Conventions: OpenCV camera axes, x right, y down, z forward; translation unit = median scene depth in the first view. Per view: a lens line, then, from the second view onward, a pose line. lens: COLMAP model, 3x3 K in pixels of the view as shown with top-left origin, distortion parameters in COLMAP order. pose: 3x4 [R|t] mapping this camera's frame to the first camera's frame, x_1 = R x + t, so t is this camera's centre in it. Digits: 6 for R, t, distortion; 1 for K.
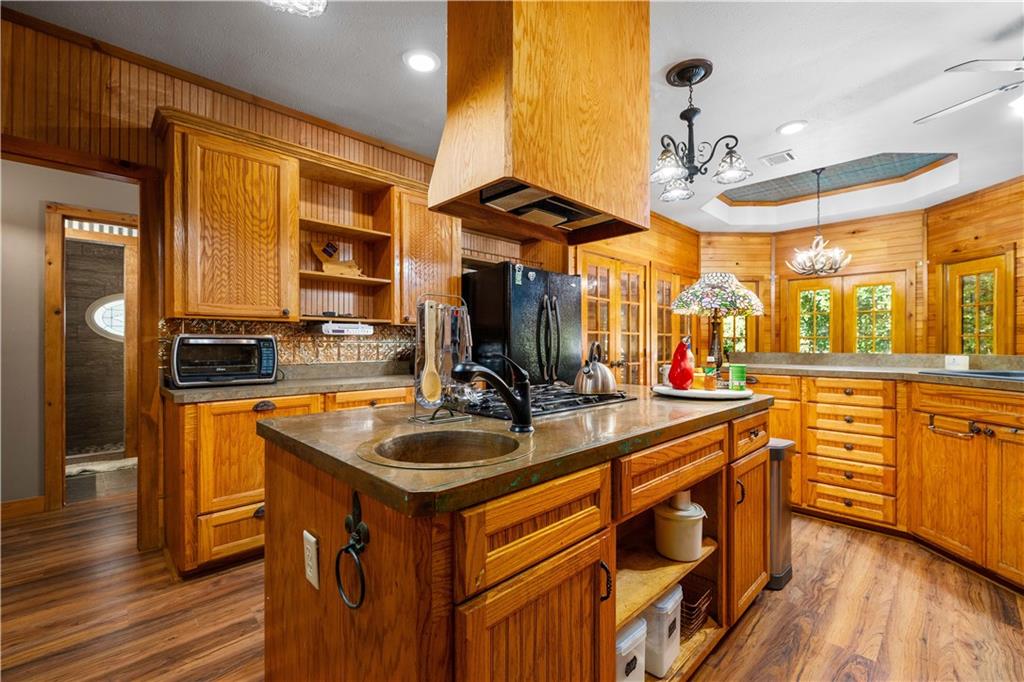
lens RADIAL K [[447.7, 0, 512.0], [0, 447.7, 341.0], [0, 0, 1]] dist [-0.001391, 0.000665]
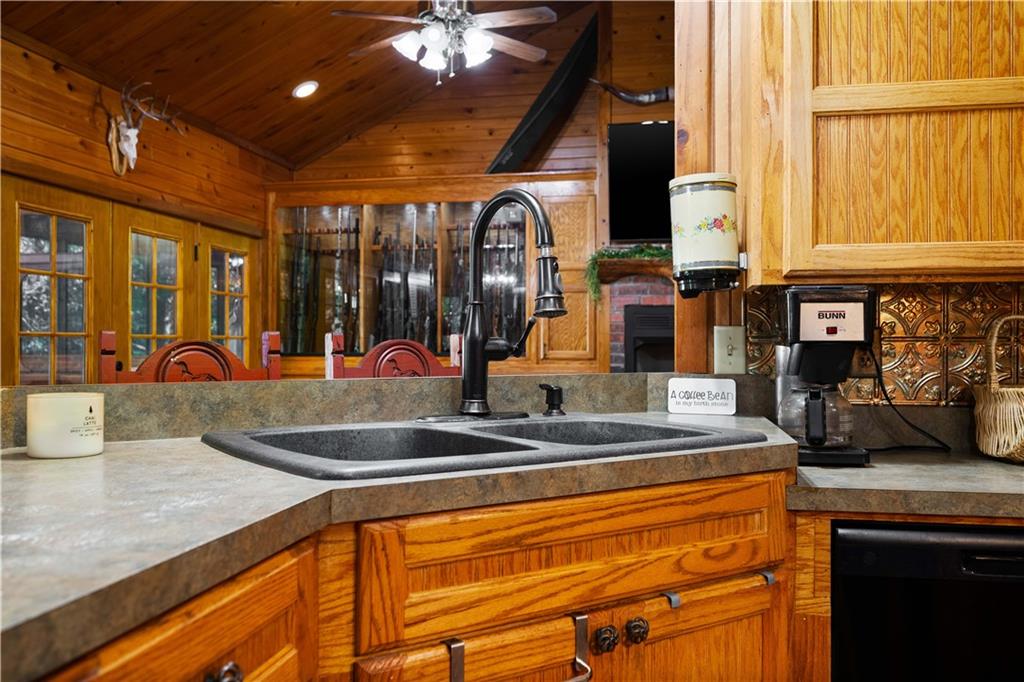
lens RADIAL K [[883.1, 0, 512.0], [0, 883.1, 341.0], [0, 0, 1]] dist [-0.008460, 0.005124]
pose [[-0.569850, -0.000243, 0.821749, 0.614780], [-0.006445, 0.999971, -0.004173, 0.006721], [-0.821724, -0.007674, -0.569834, 1.421622]]
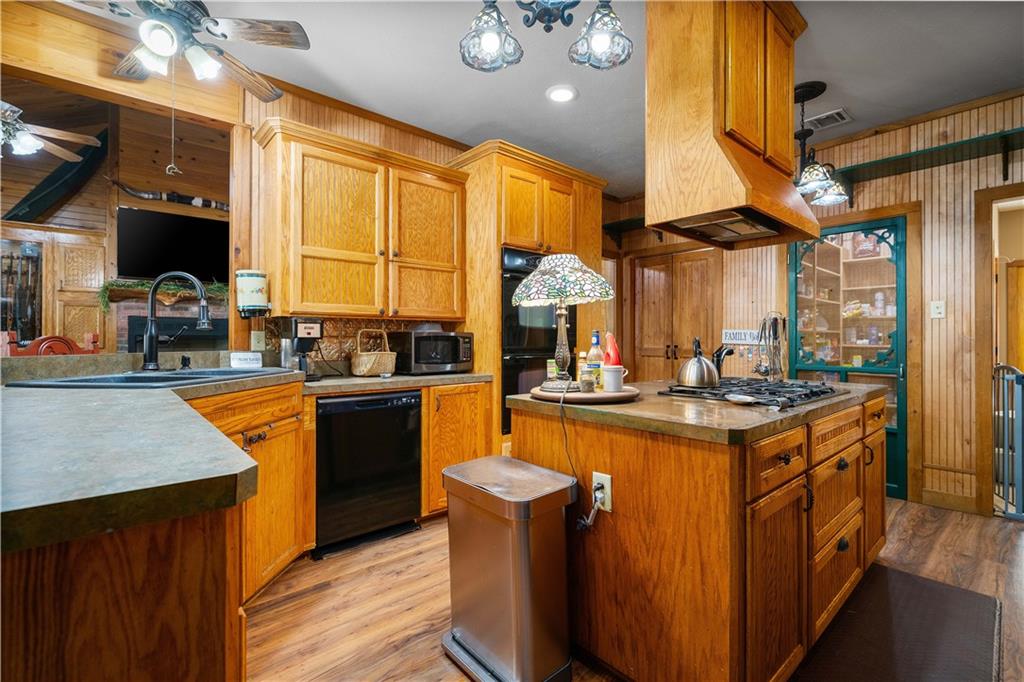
lens RADIAL K [[460.1, 0, 516.9], [0, 460.1, 339.0], [0, 0, 1]] dist [-0.000496, -0.000391]
pose [[-0.998314, -0.003487, 0.057945, 0.500667], [-0.003936, 0.999963, -0.007638, 0.013166], [-0.057917, -0.007854, -0.998291, 1.900784]]
